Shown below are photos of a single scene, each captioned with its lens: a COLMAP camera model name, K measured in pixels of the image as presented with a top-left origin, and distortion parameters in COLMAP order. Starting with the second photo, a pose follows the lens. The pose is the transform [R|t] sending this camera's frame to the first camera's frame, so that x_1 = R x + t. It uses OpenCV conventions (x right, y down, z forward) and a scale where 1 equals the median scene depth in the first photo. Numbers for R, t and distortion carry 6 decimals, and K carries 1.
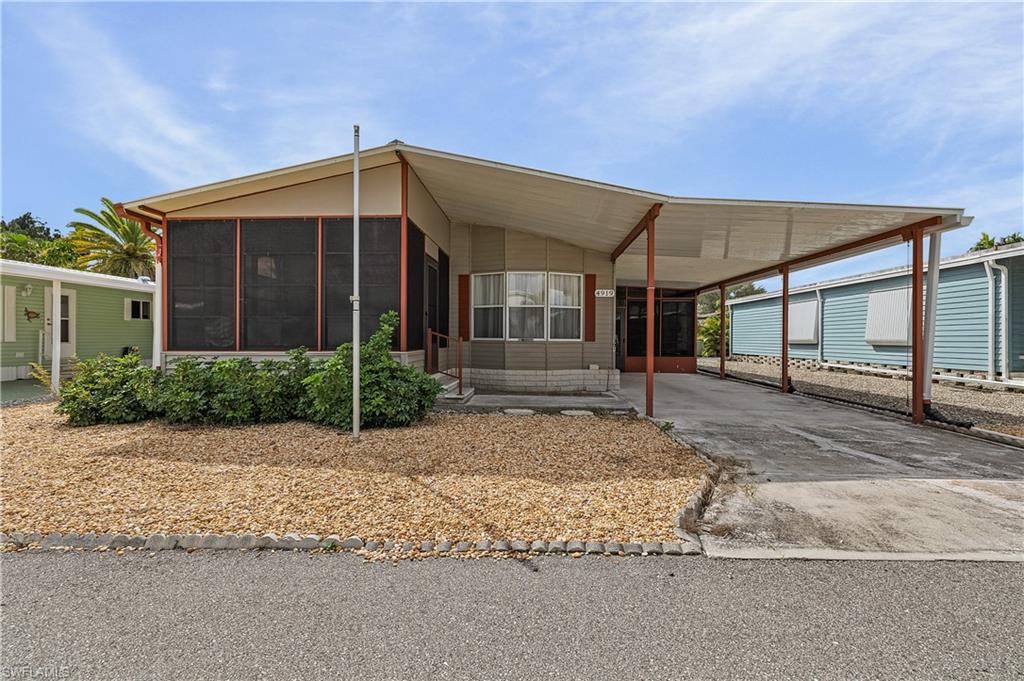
lens RADIAL K [[435.8, 0, 511.9], [0, 435.8, 343.0], [0, 0, 1]] dist [0.002981, -0.000177]
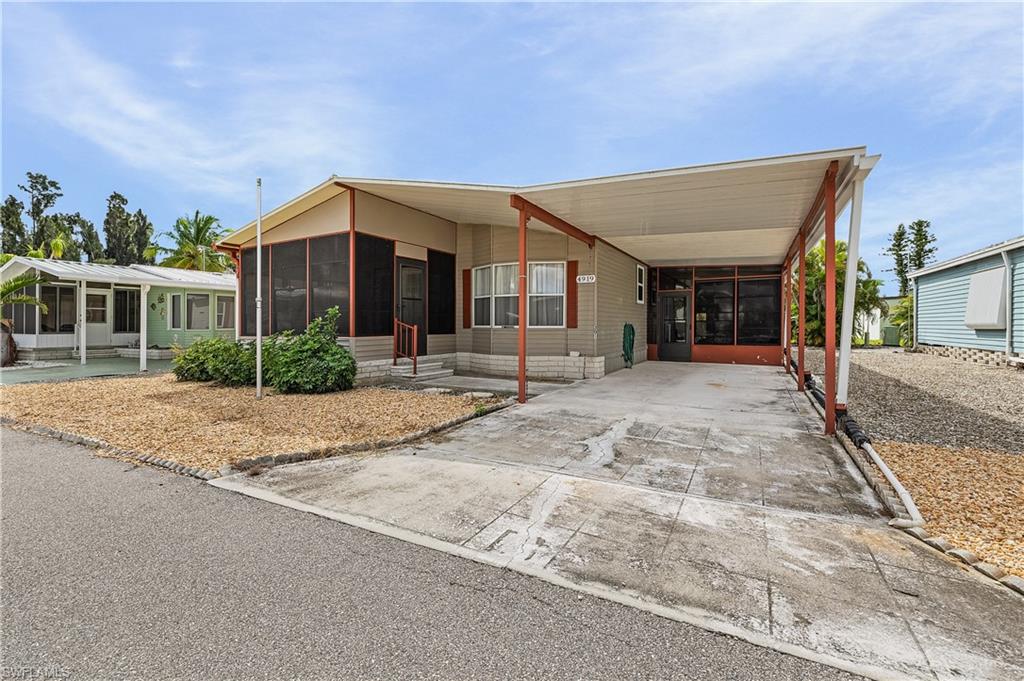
lens RADIAL K [[435.8, 0, 509.3], [0, 435.8, 333.5], [0, 0, 1]] dist [0.002981, -0.000177]
pose [[0.894019, 0.001071, -0.448028, 0.497986], [0.003180, 0.999957, 0.008735, -0.000768], [0.448018, -0.009234, 0.893977, 0.044817]]
